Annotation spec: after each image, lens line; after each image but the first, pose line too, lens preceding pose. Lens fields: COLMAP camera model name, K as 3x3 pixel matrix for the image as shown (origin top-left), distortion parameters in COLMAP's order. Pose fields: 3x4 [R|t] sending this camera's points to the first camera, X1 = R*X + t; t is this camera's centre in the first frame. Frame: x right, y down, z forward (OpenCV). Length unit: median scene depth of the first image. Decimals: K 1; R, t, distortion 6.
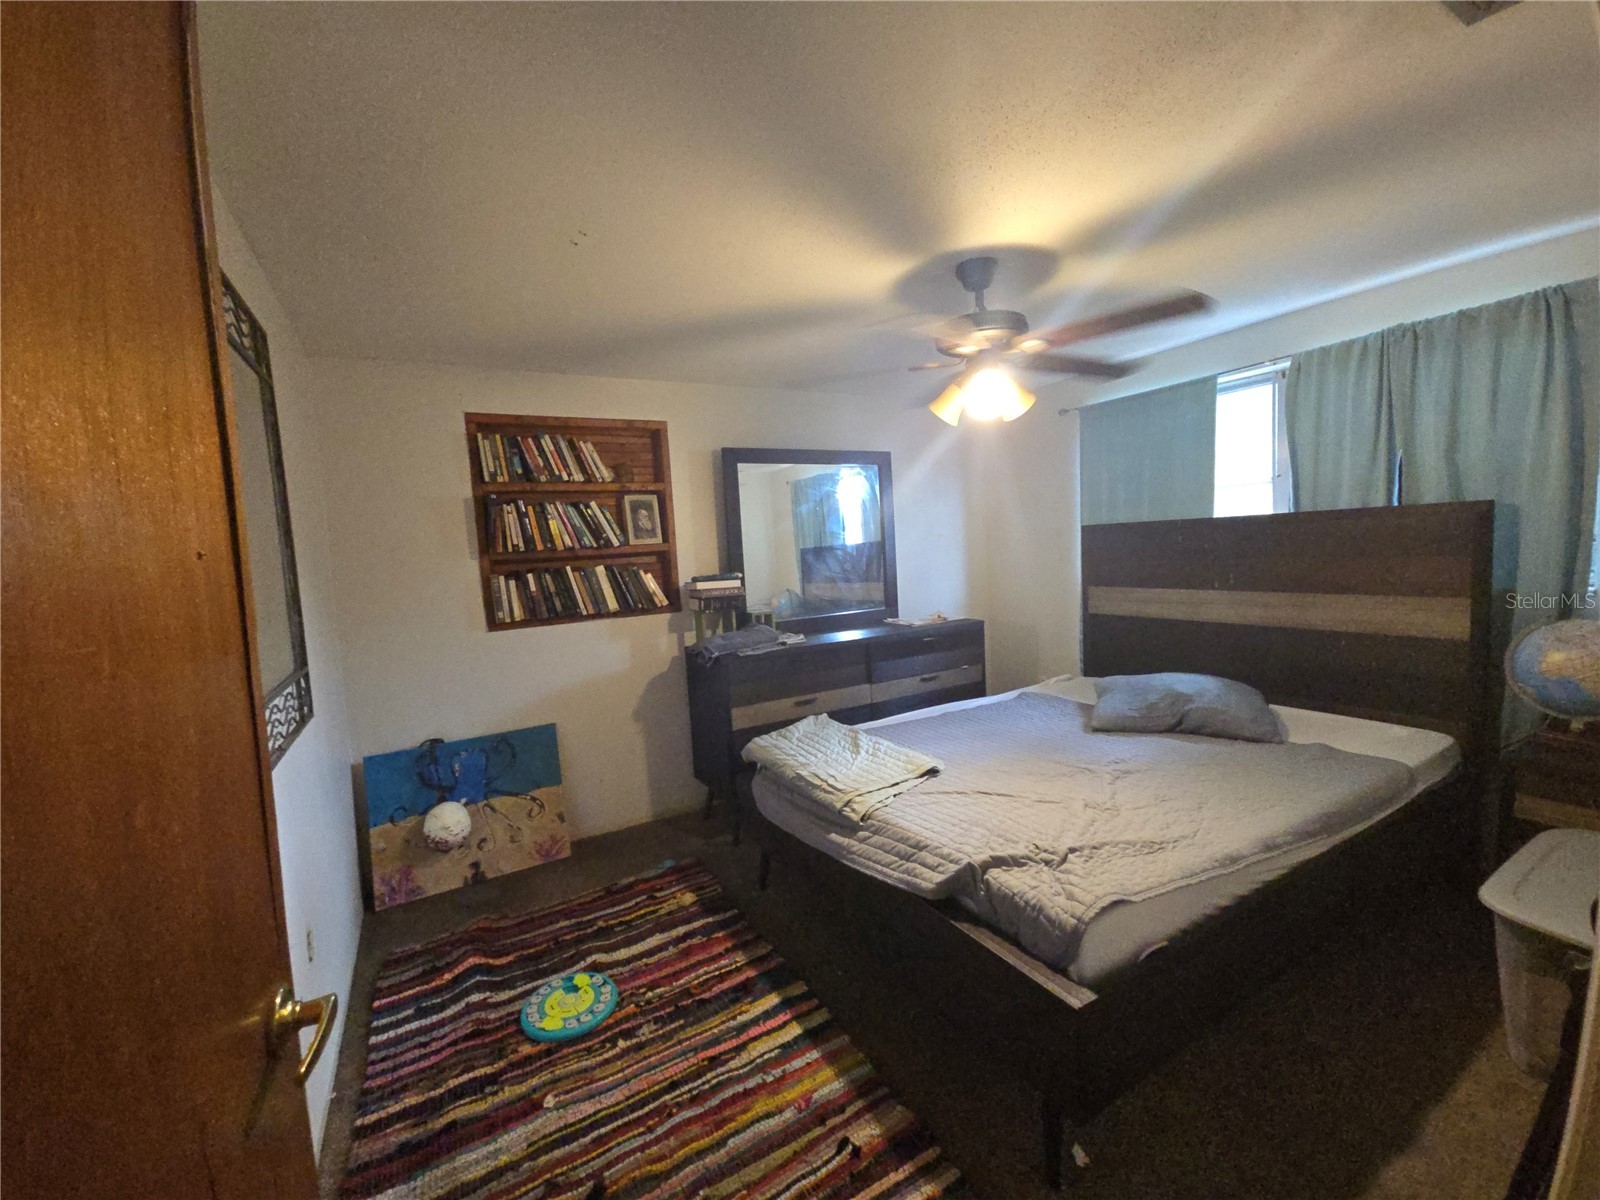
lens RADIAL K [[653.4, 0, 802.4], [0, 653.4, 598.5], [0, 0, 1]] dist [-0.002646, -0.001242]
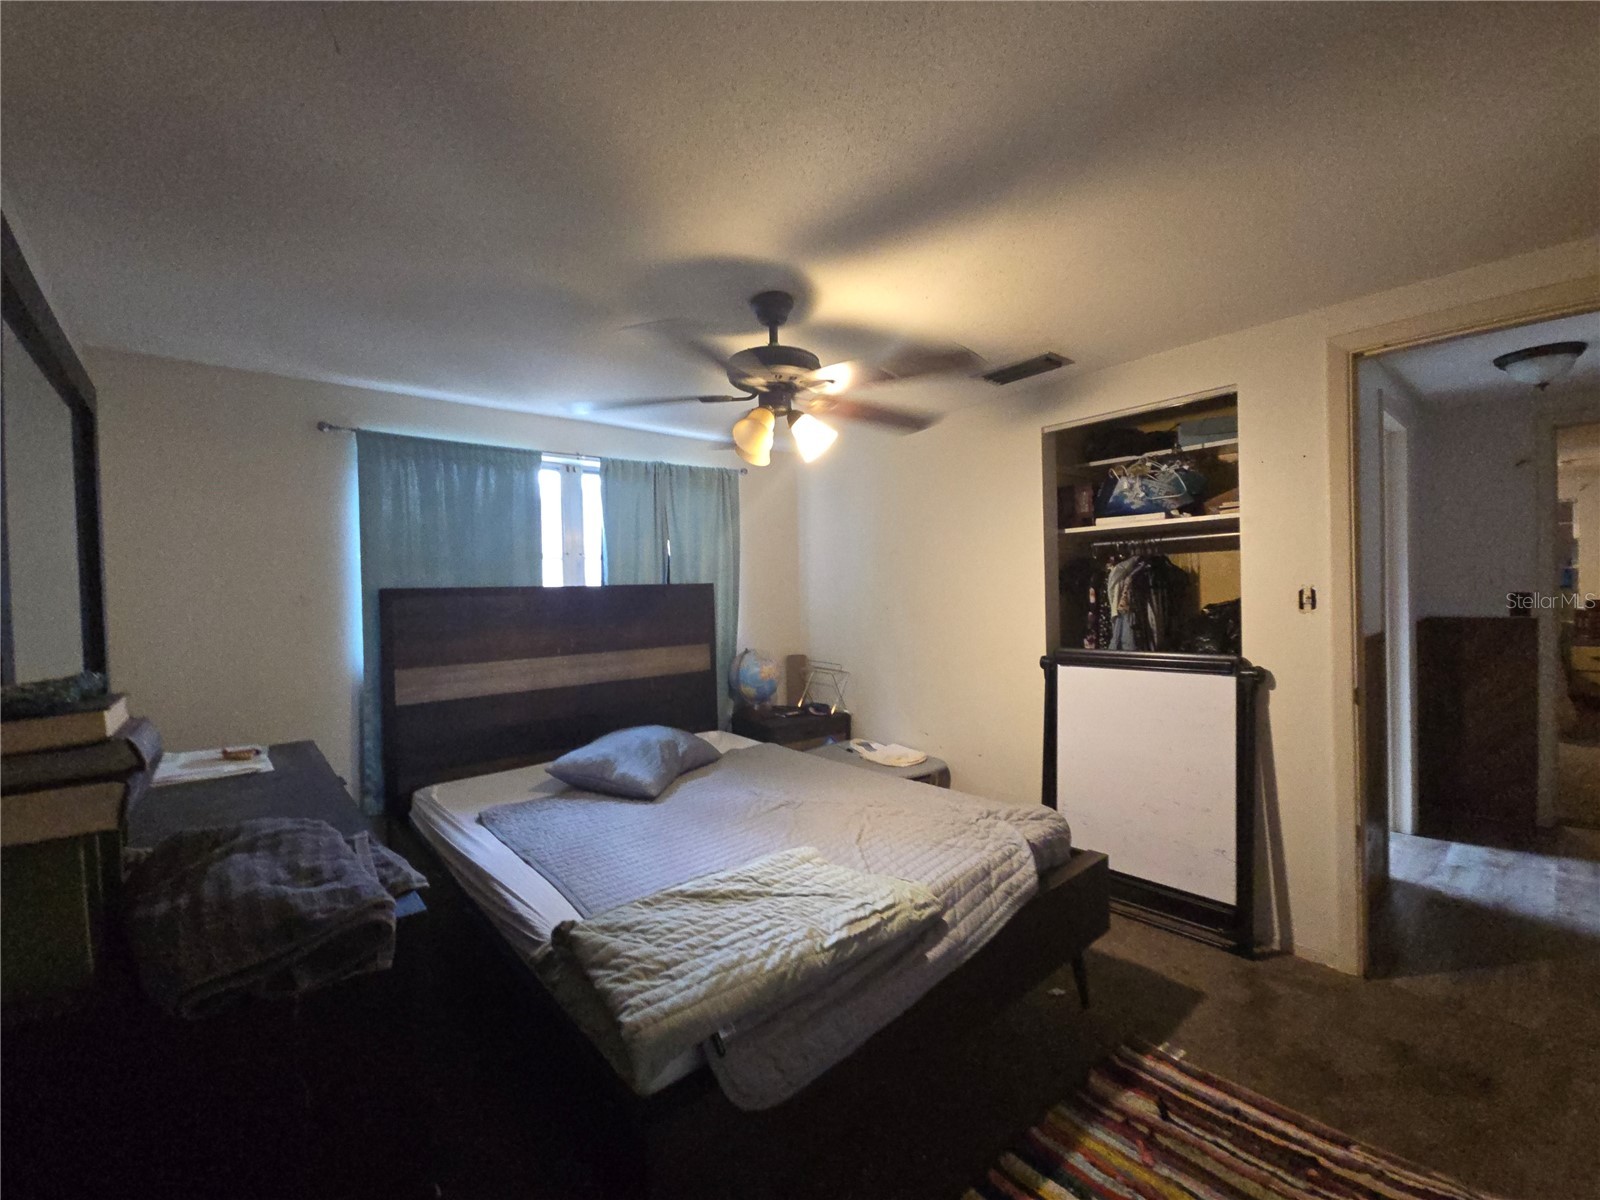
lens RADIAL K [[653.4, 0, 786.7], [0, 653.4, 599.1], [0, 0, 1]] dist [-0.002646, -0.001242]
pose [[-0.170270, 0.049765, 0.984140, -0.594830], [0.120200, 0.992315, -0.029382, -0.037629], [-0.978039, 0.113290, -0.174943, 1.078277]]
